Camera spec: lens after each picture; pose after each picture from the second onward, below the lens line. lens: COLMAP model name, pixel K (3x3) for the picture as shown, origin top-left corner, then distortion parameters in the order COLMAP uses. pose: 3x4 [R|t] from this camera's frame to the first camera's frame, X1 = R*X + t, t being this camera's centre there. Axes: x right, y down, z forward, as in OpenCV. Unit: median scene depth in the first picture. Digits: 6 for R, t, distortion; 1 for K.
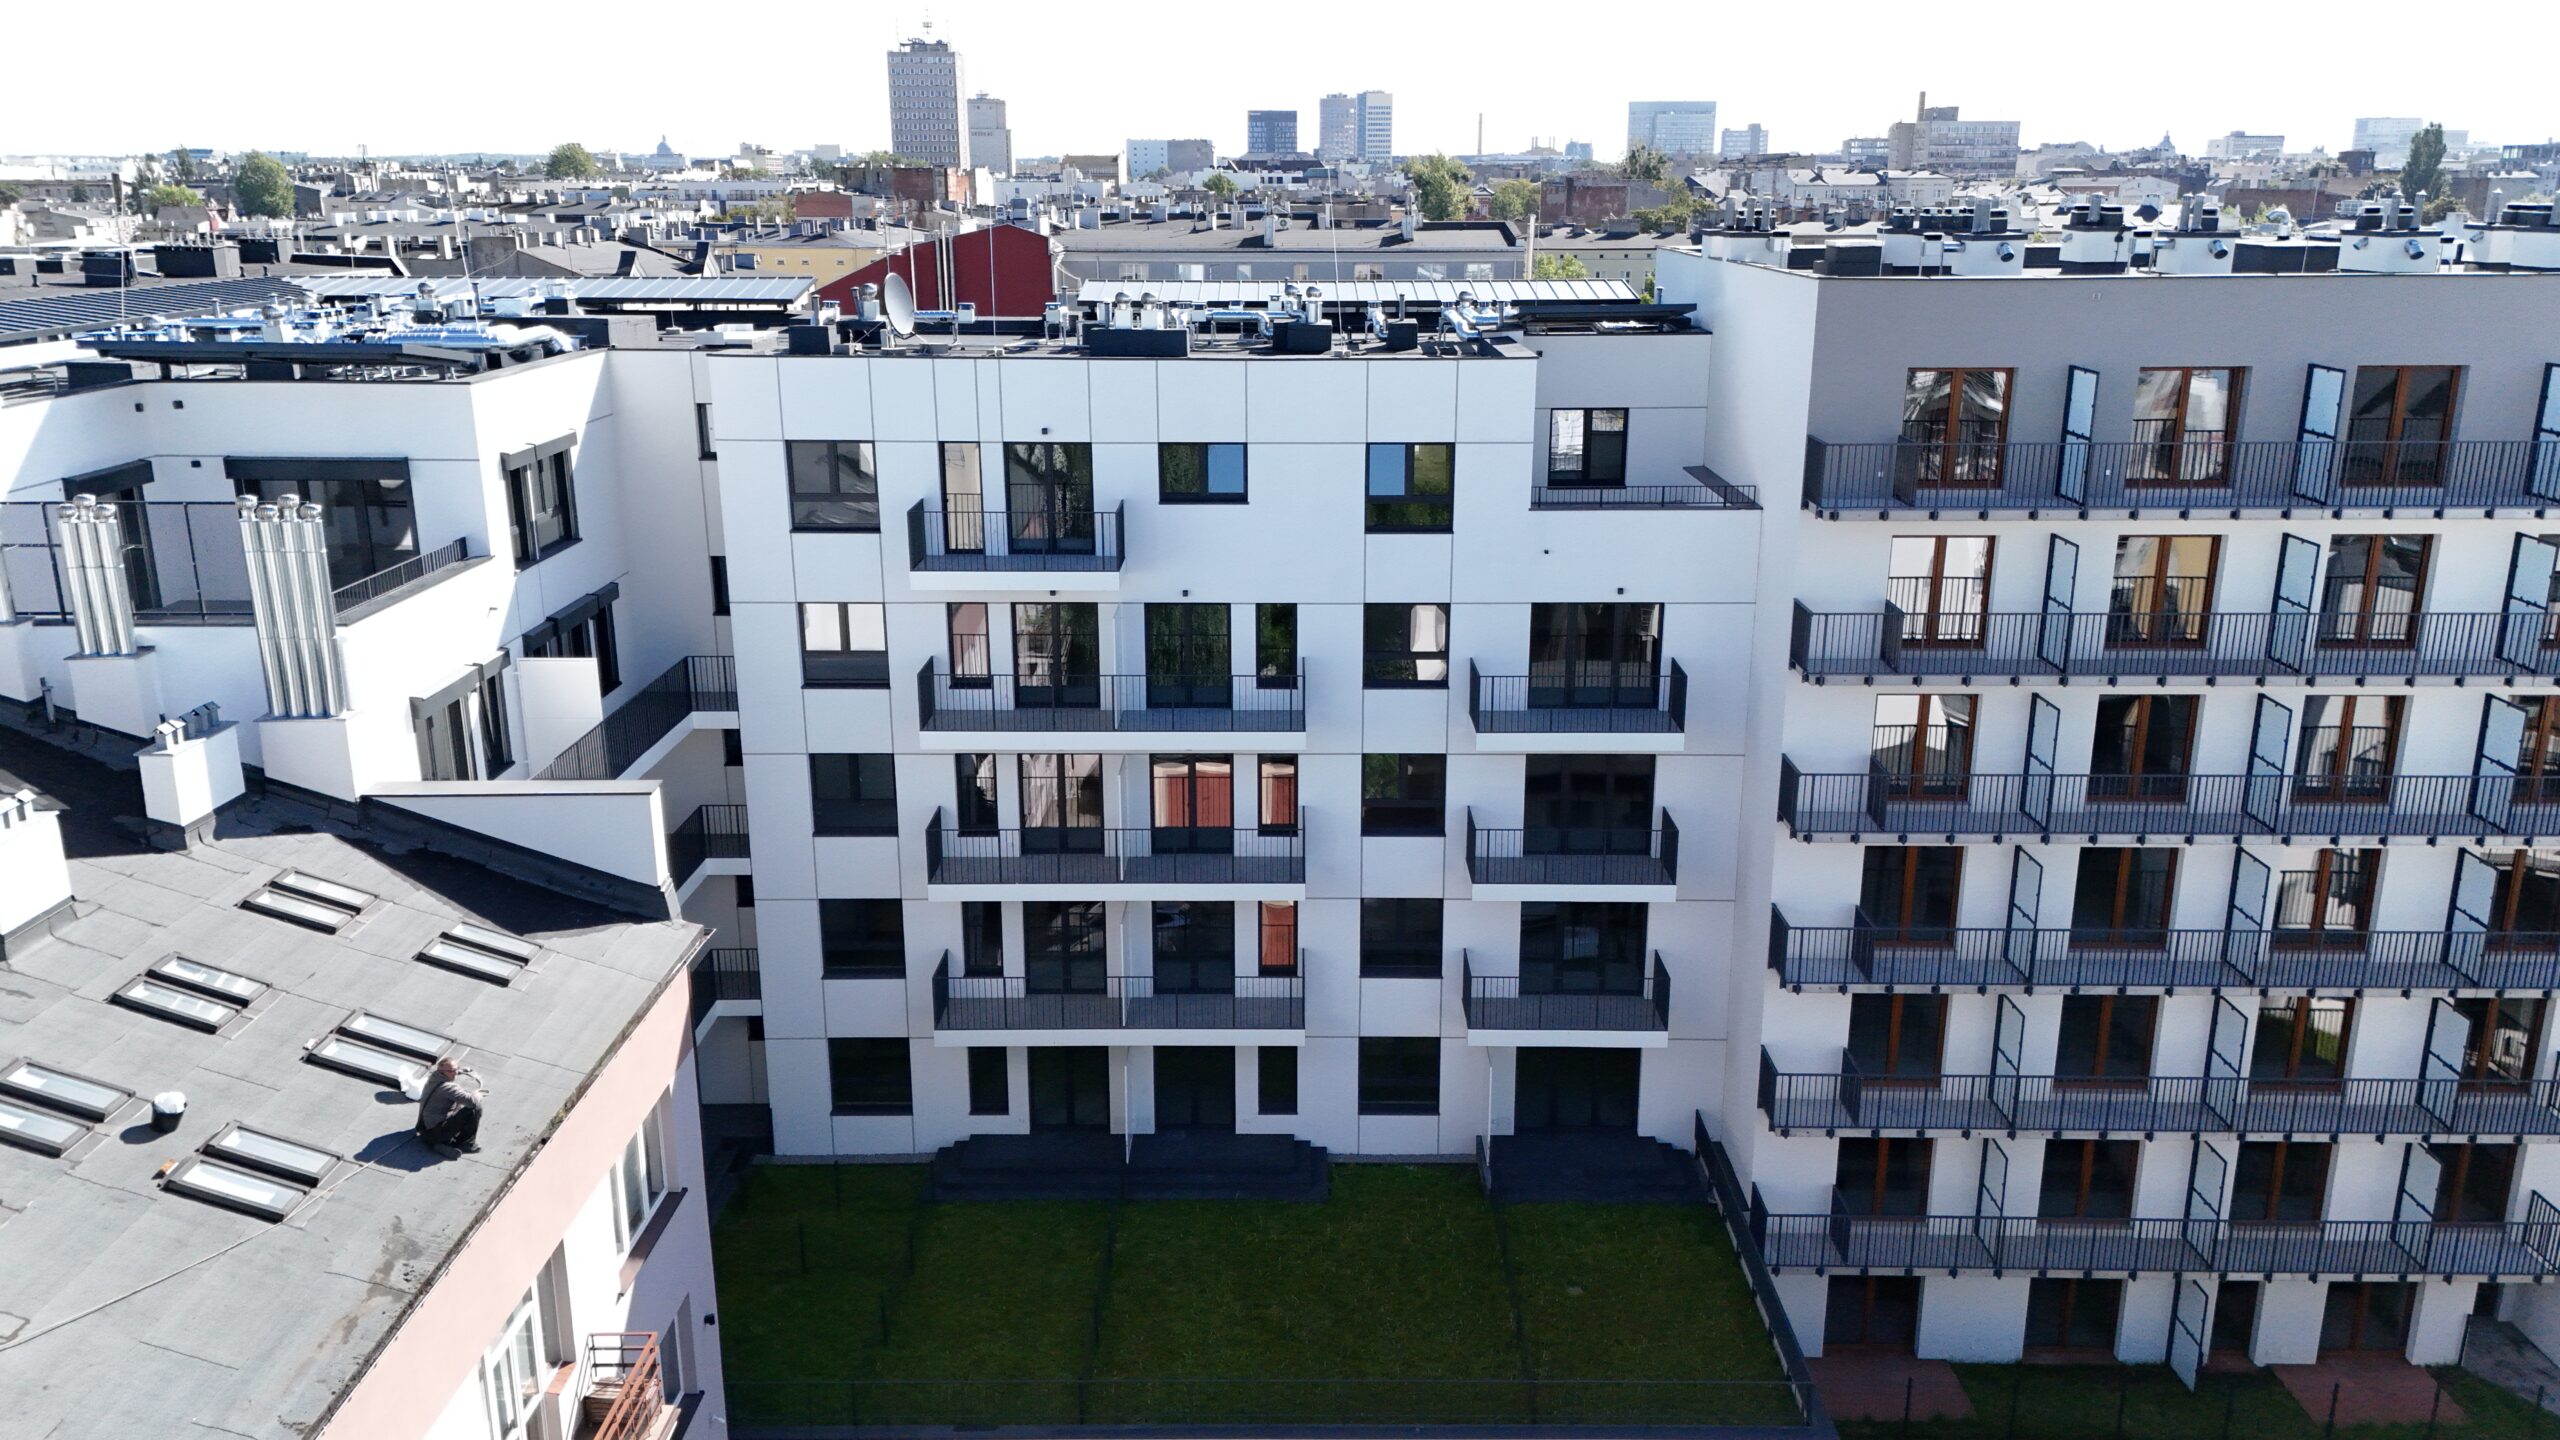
lens RADIAL K [[1851.4, 0, 1280.0], [0, 1851.4, 720.0], [0, 0, 1]] dist [0.056087, -0.049999]
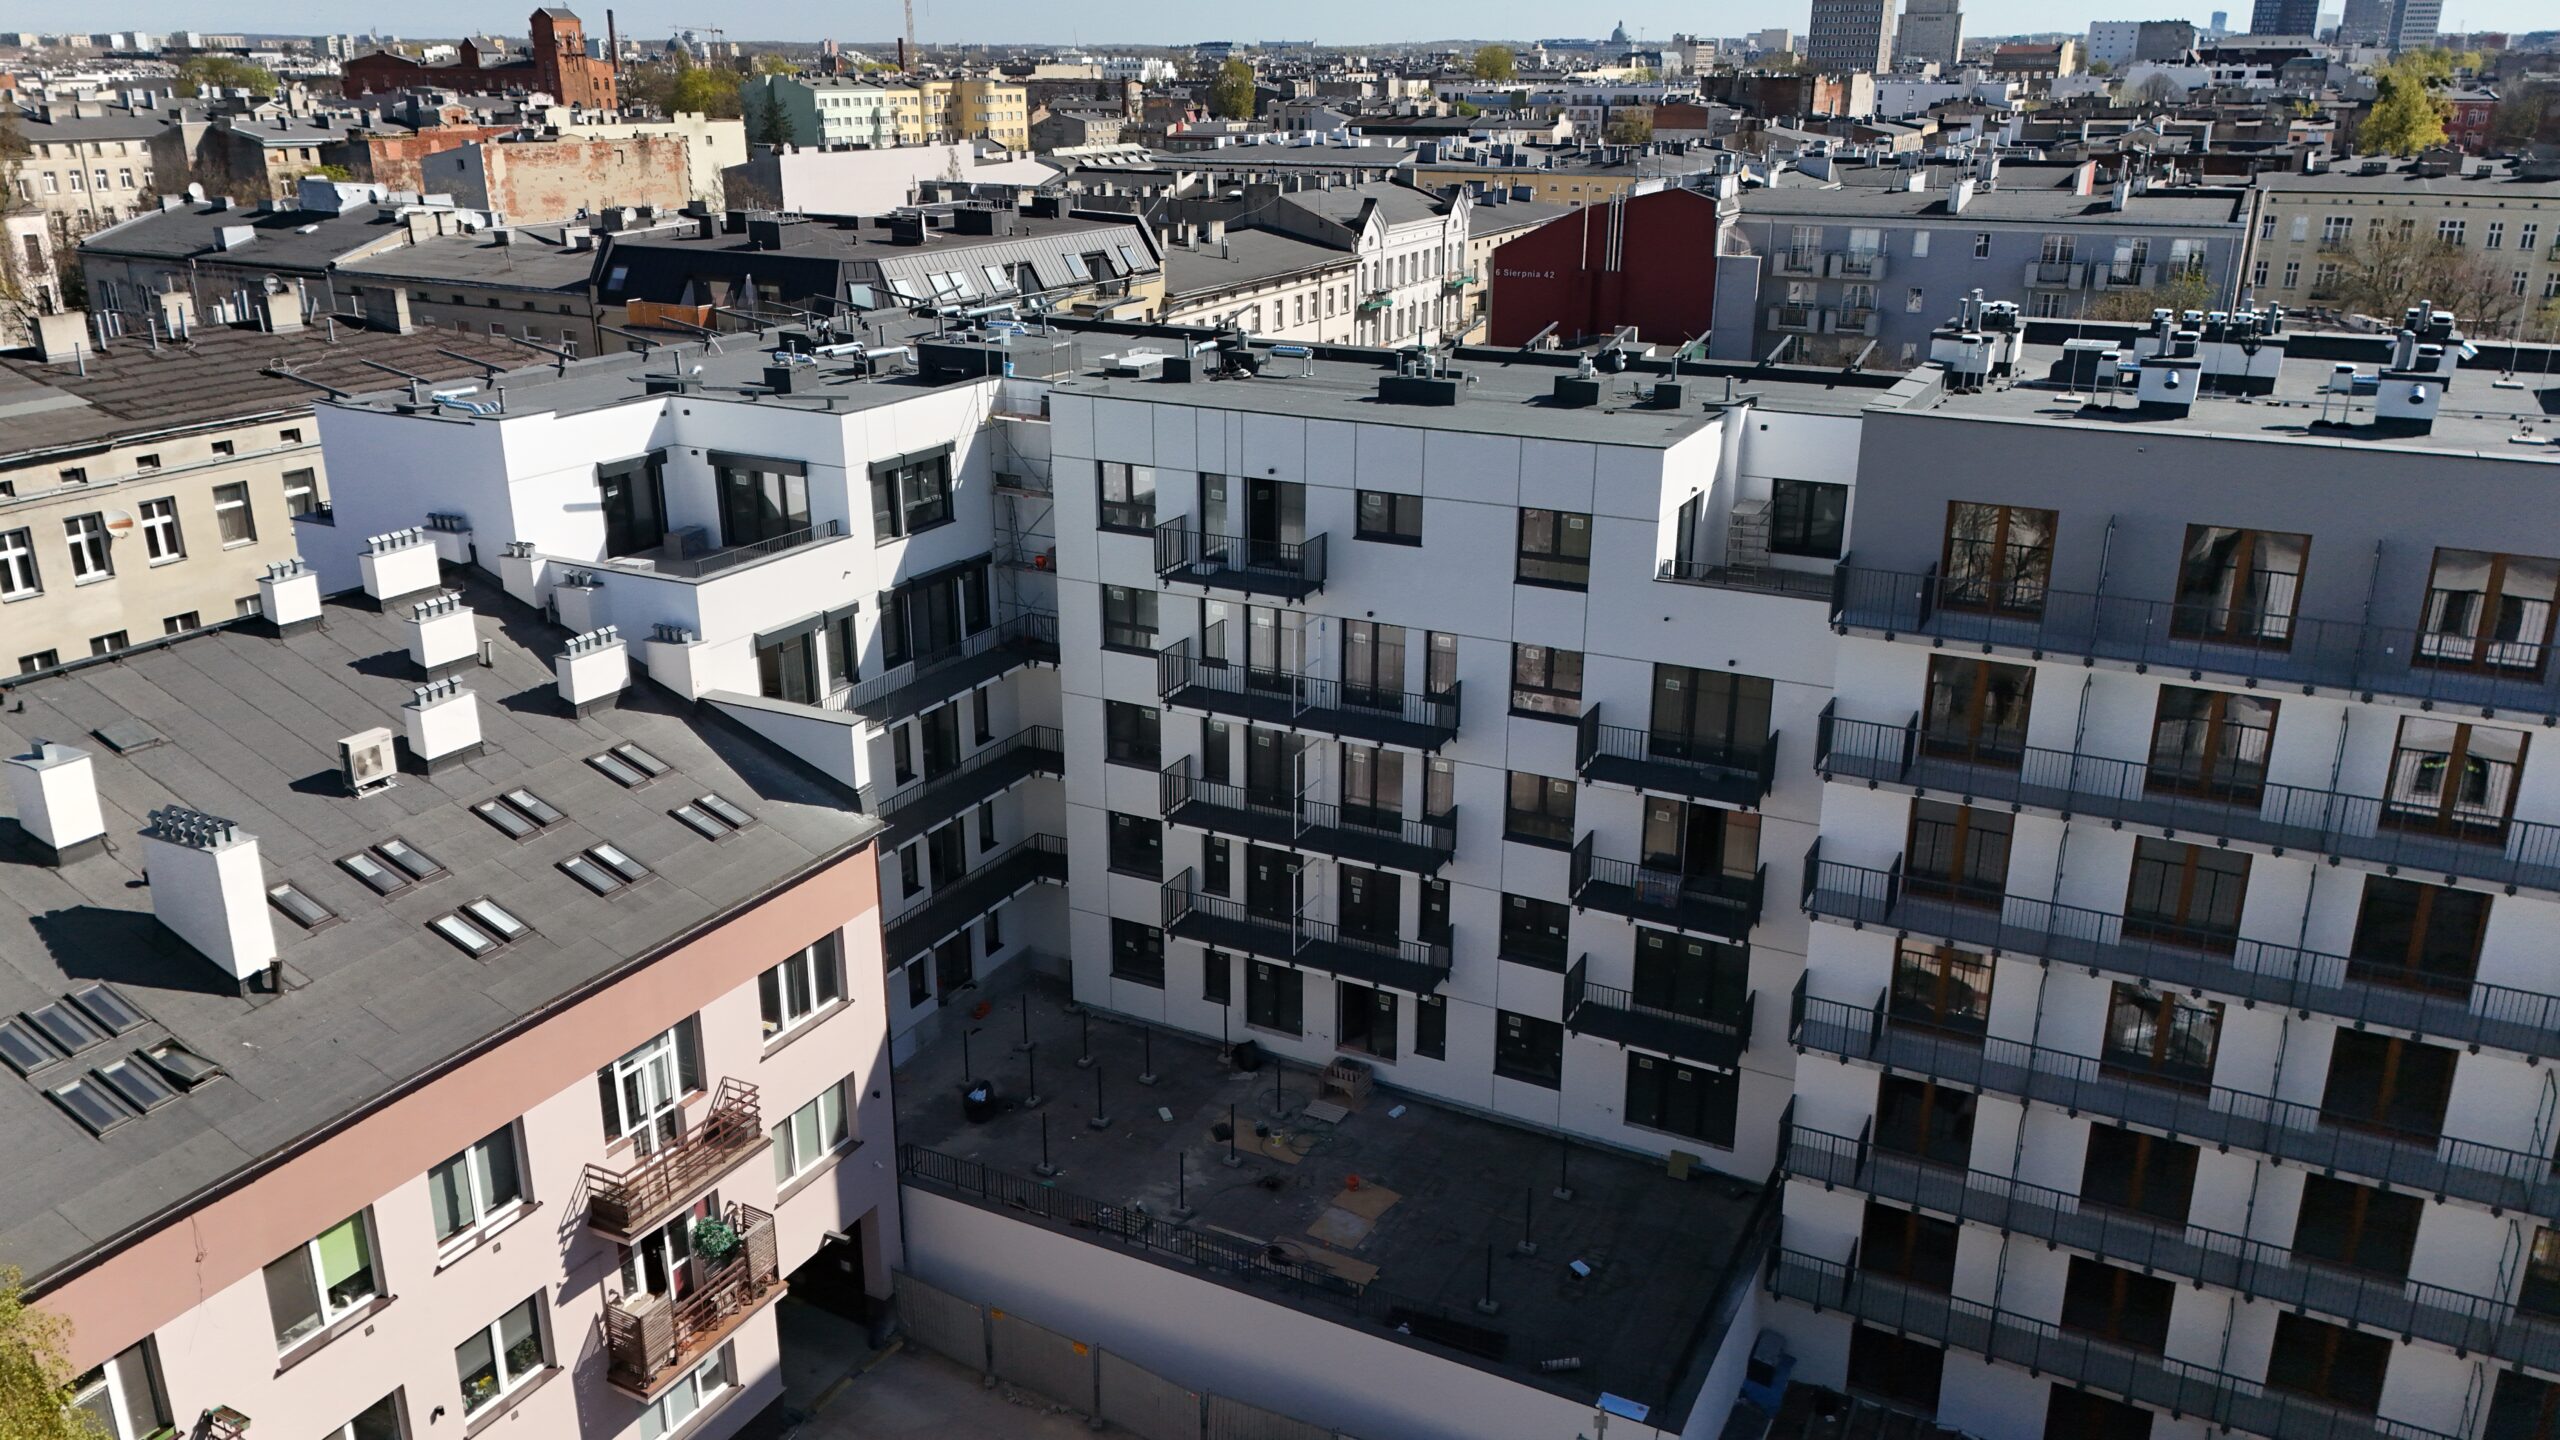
lens RADIAL K [[1851.4, 0, 1280.0], [0, 1851.4, 720.0], [0, 0, 1]] dist [0.056087, -0.049999]
pose [[0.887430, 0.152644, -0.434934, 0.398312], [-0.127578, 0.988053, 0.086458, -0.090494], [0.442935, -0.021237, 0.896302, -0.093608]]
